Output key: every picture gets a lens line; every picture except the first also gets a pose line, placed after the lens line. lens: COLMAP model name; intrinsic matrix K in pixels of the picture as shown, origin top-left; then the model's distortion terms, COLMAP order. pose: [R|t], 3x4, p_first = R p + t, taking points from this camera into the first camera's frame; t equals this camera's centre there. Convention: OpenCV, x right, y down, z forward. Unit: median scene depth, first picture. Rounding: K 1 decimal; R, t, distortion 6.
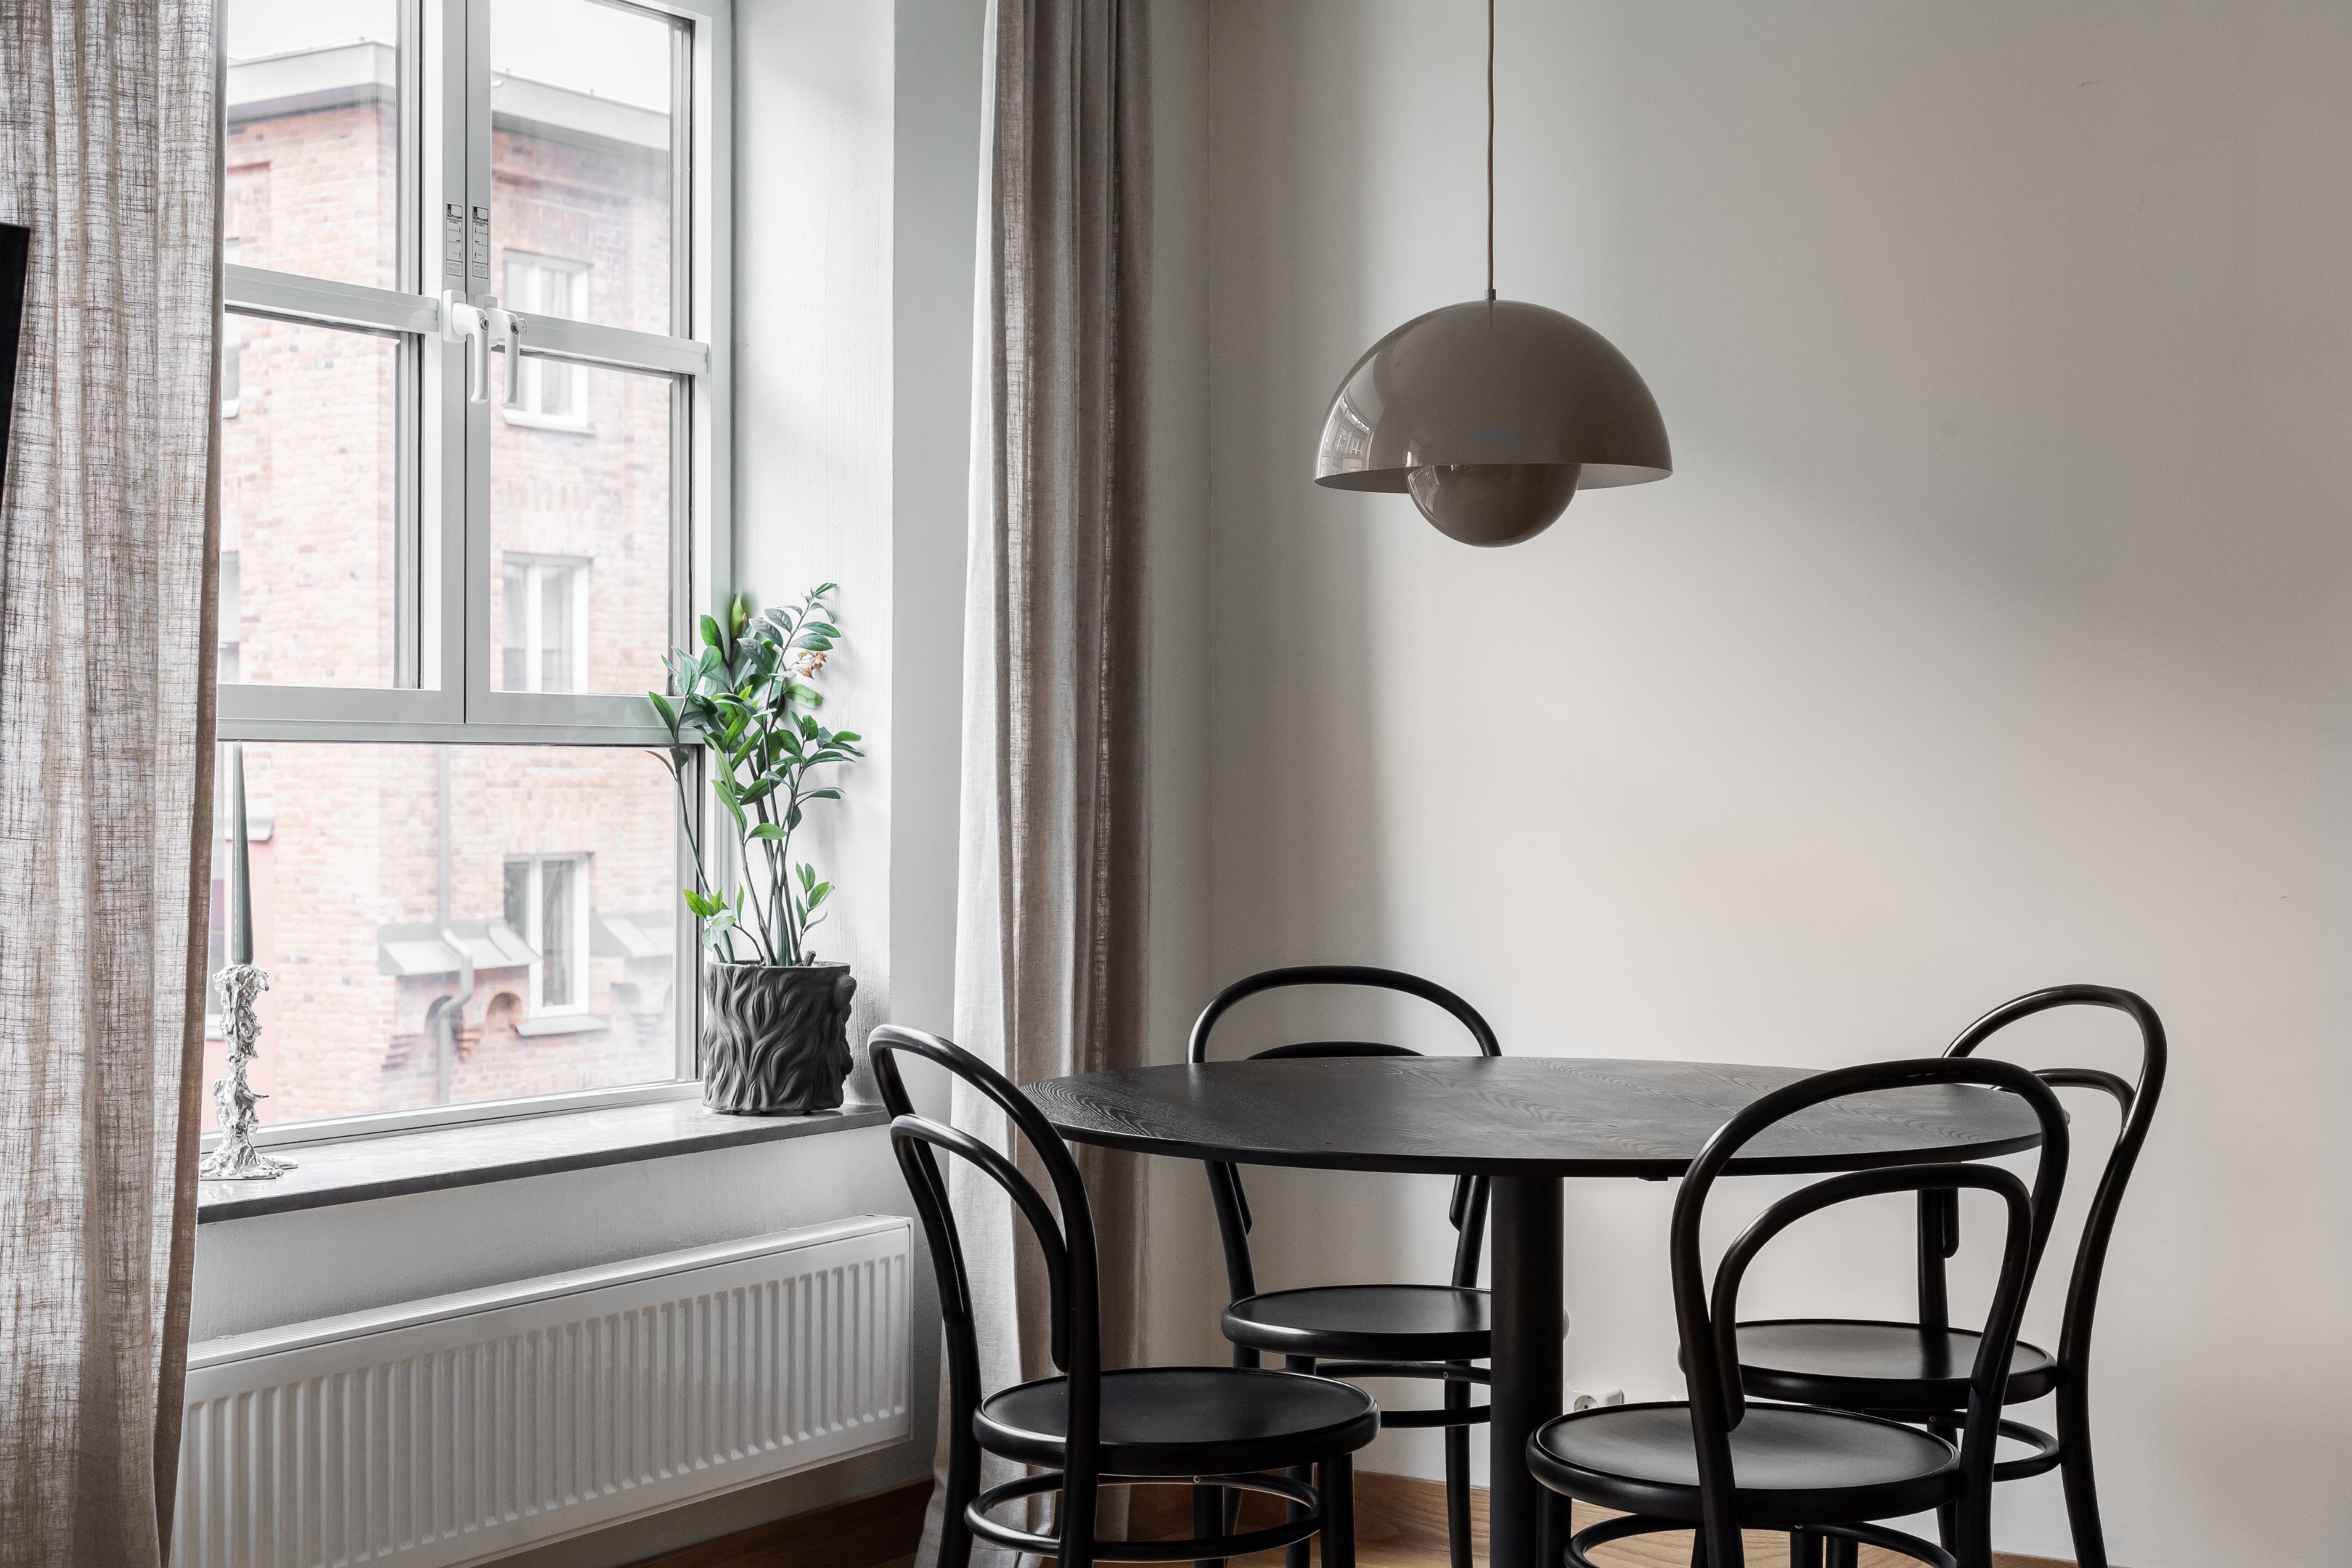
lens RADIAL K [[3360.5, 0, 1166.4], [0, 3360.5, 777.1], [0, 0, 1]] dist [-0.119737, 0.000000]
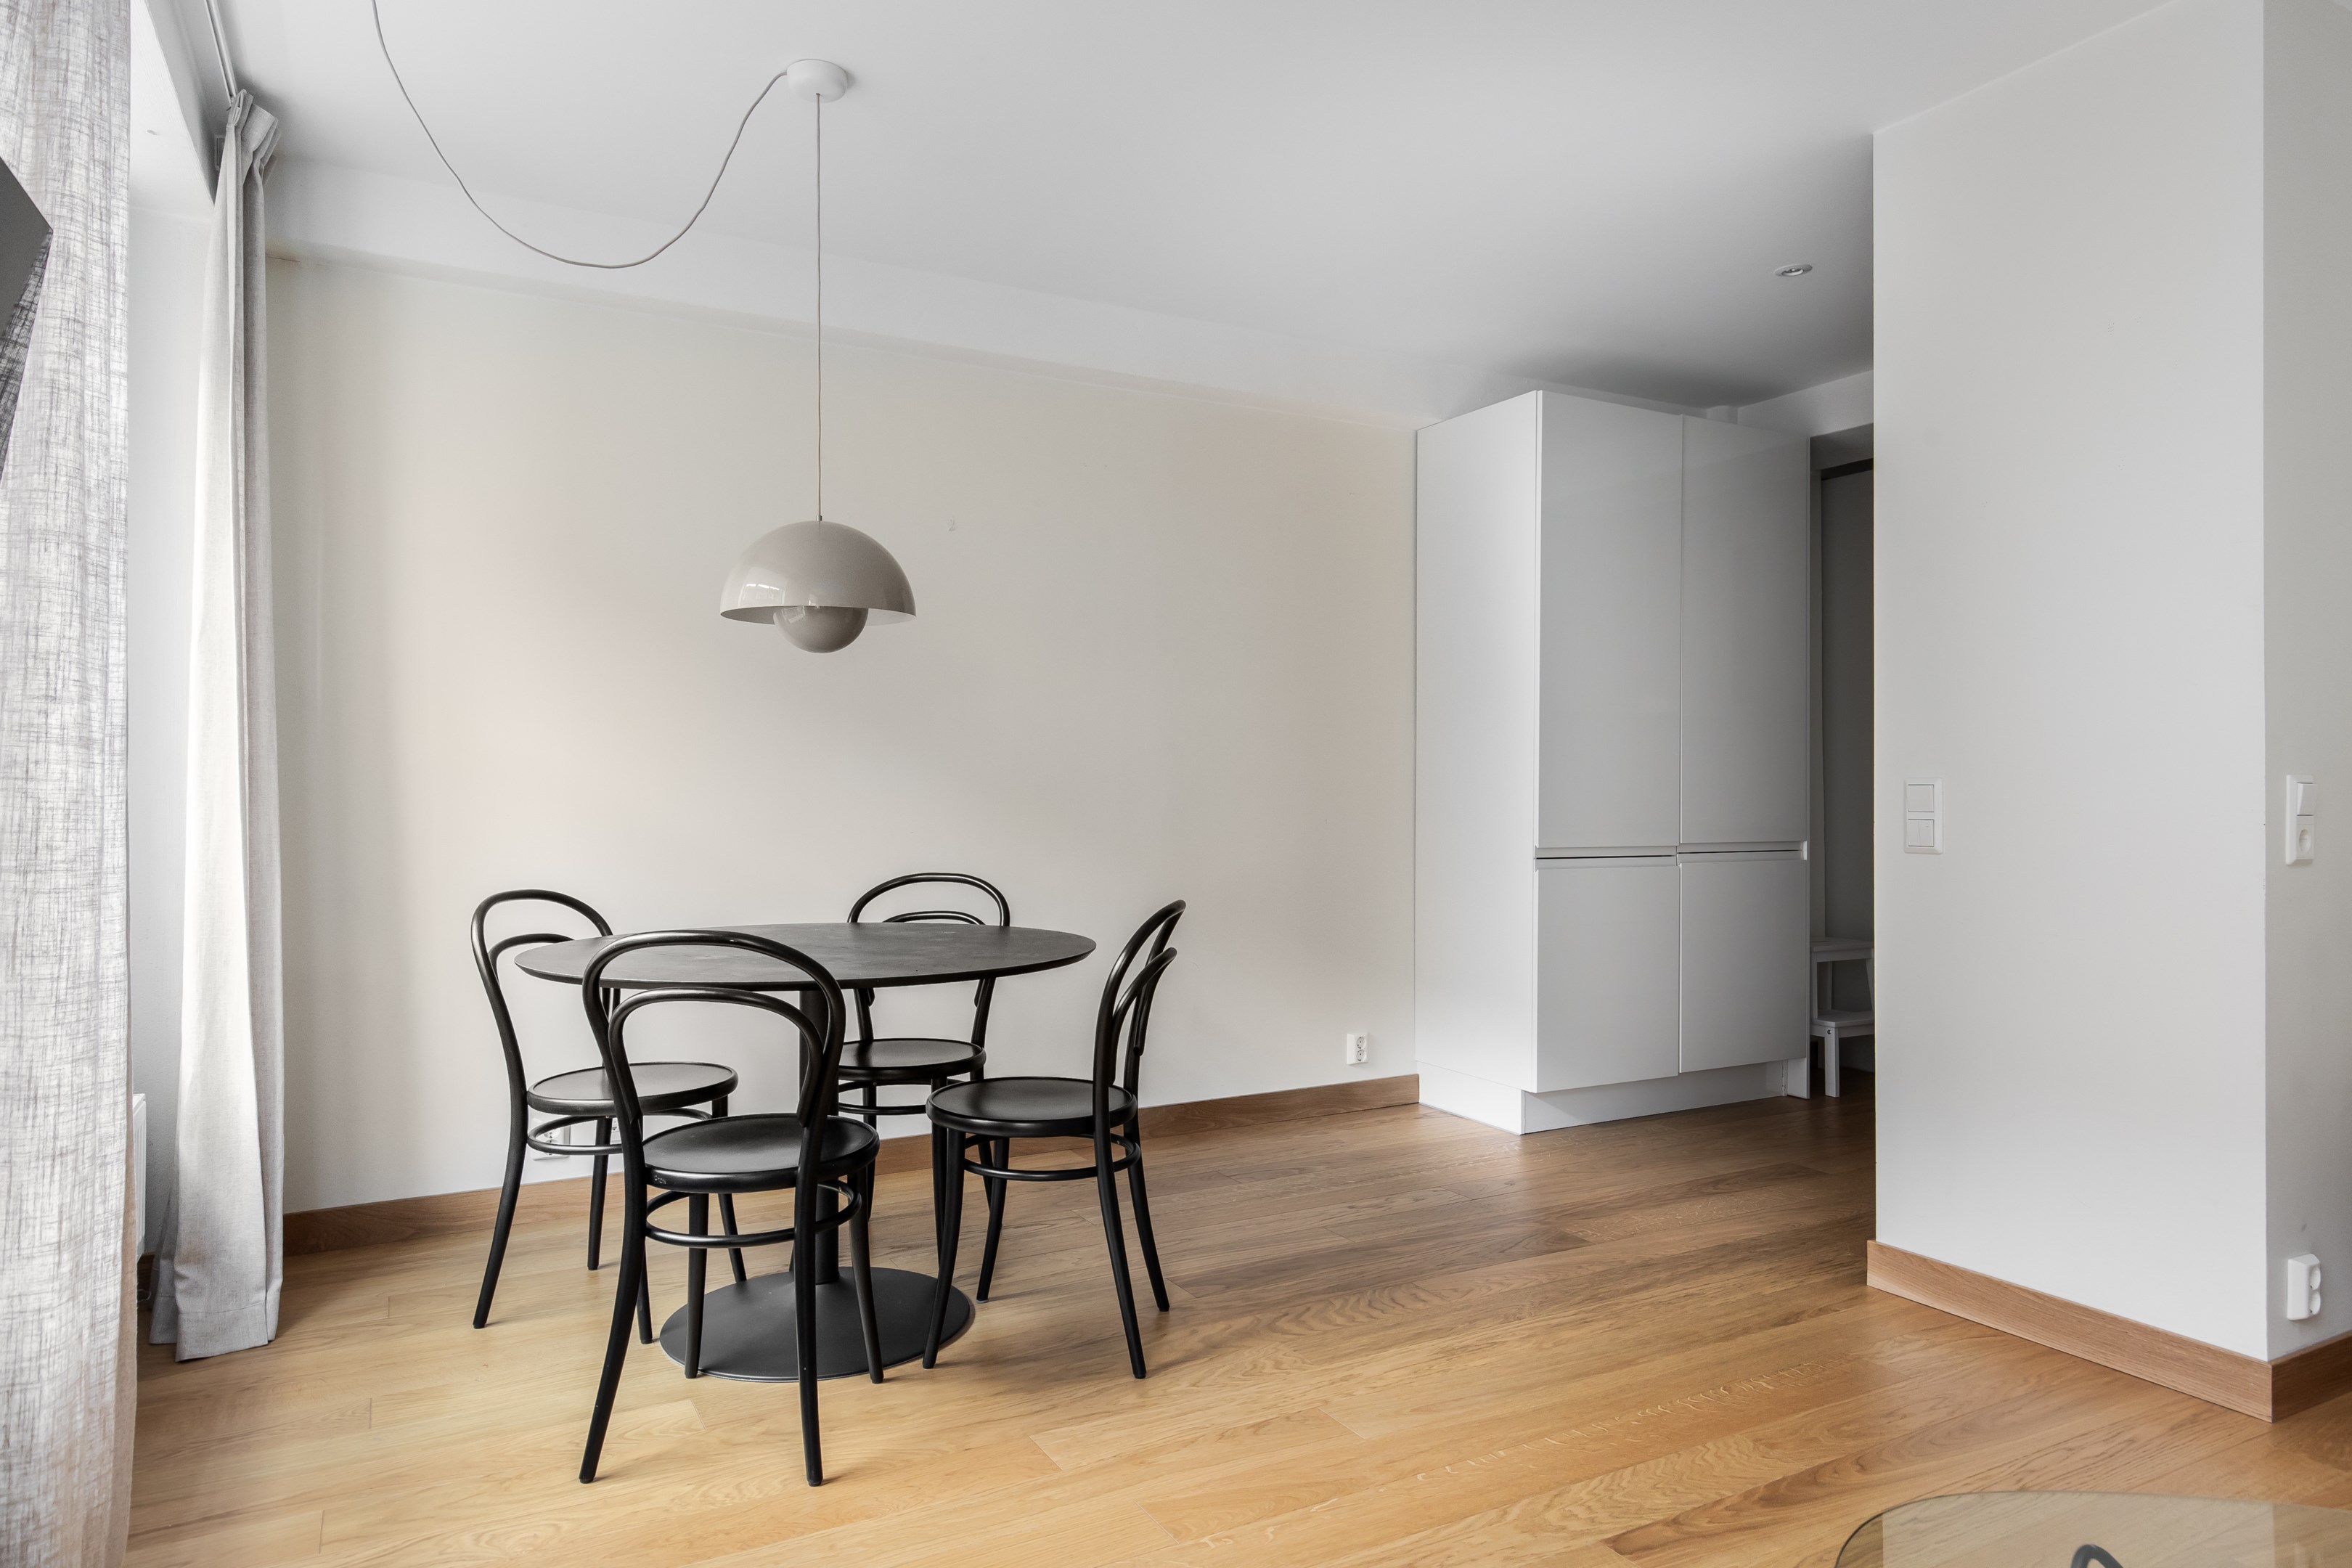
lens RADIAL K [[1443.6, 0, 1186.3], [0, 1443.6, 773.2], [0, 0, 1]] dist [0.017724, -0.007273]
pose [[0.491211, 0.005999, 0.871020, -0.544666], [0.011663, 0.999841, -0.013463, 0.013450], [-0.870963, 0.016772, 0.491063, 0.458651]]
